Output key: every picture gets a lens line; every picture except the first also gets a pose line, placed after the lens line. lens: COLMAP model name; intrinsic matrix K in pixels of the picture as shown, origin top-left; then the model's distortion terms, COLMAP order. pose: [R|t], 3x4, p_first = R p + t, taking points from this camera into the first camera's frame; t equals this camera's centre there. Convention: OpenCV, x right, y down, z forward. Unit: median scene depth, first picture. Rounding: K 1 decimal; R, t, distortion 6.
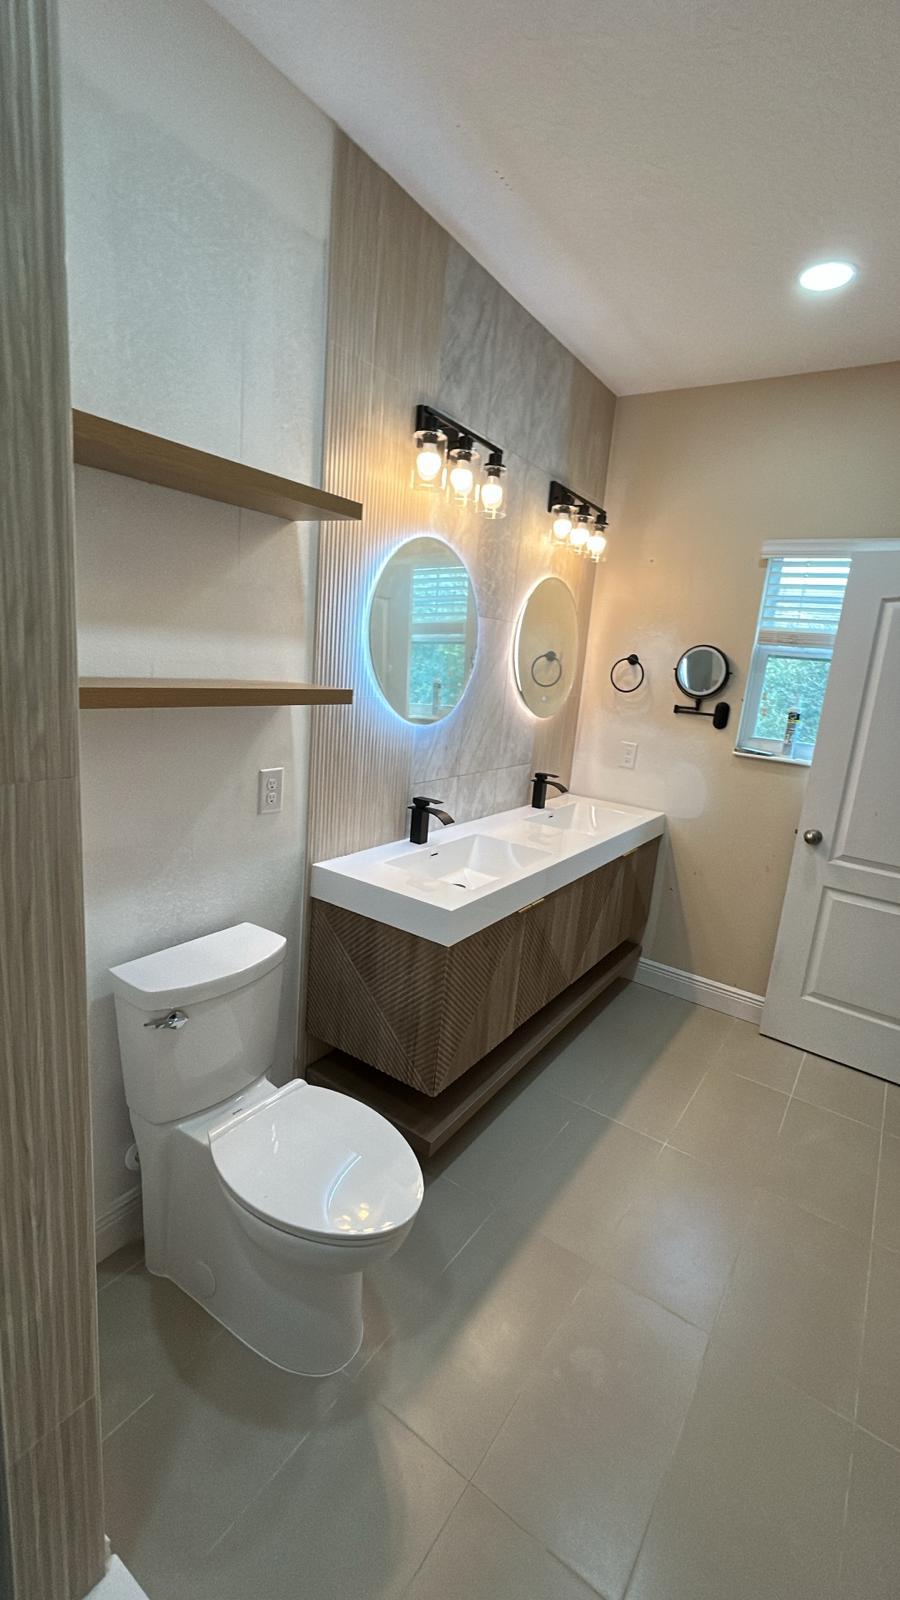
lens RADIAL K [[690.5, 0, 450.8], [0, 690.5, 799.3], [0, 0, 1]] dist [-0.005223, -0.001445]
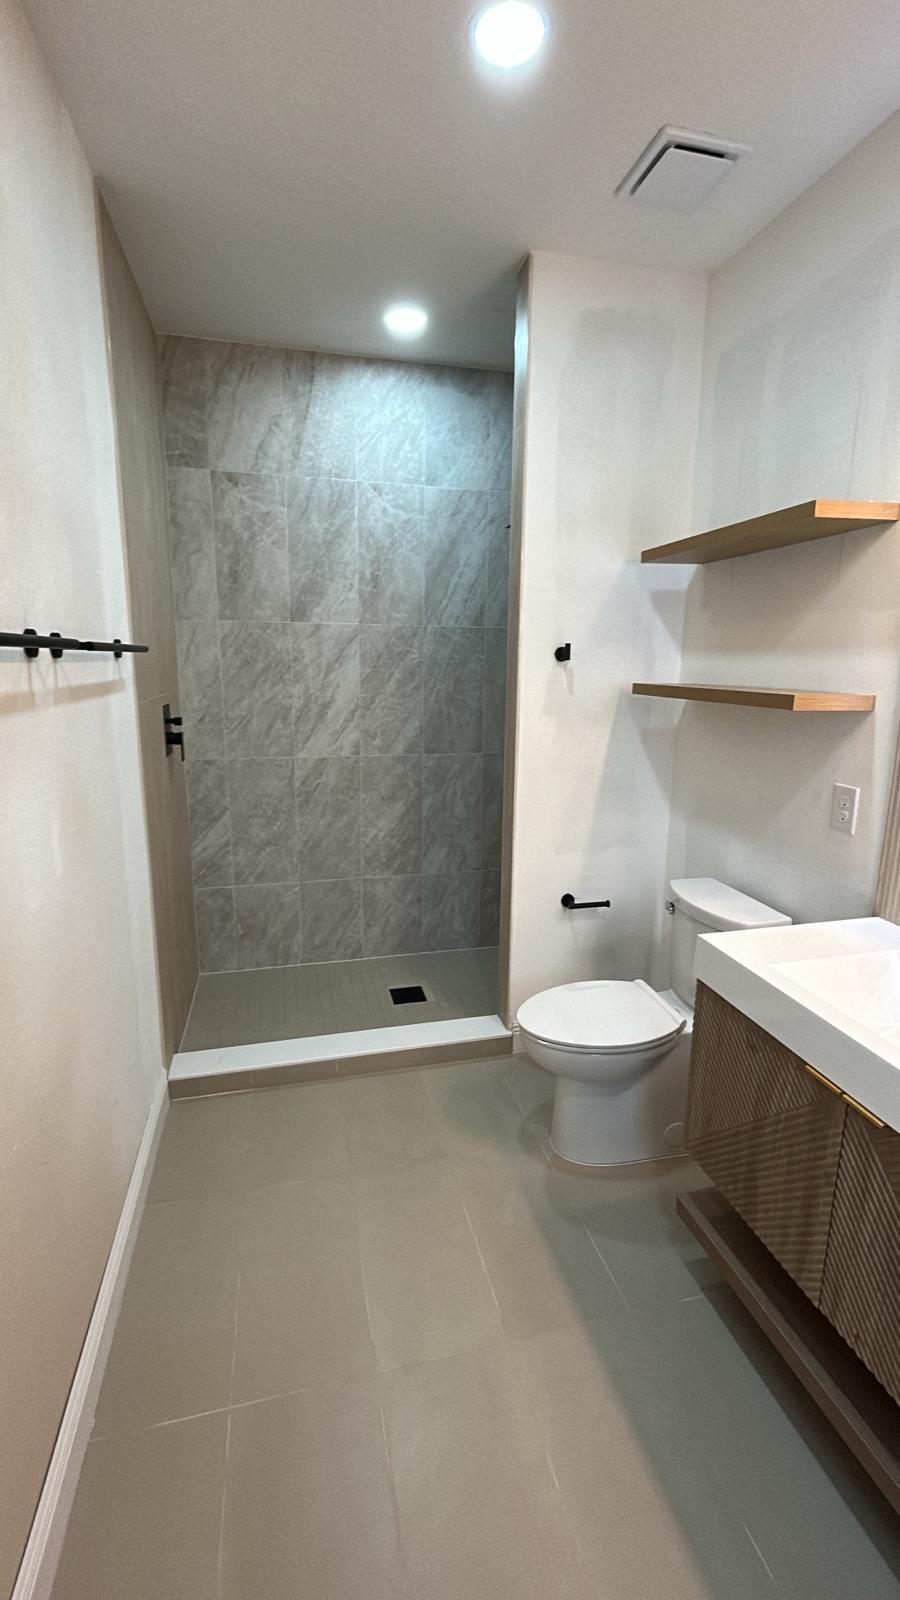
lens RADIAL K [[690.5, 0, 450.7], [0, 690.5, 798.8], [0, 0, 1]] dist [-0.005223, -0.001445]
pose [[-0.660536, 0.065658, -0.747917, 0.864817], [-0.223584, 0.933769, 0.279437, -0.180204], [0.716730, 0.351801, -0.602109, 1.237650]]
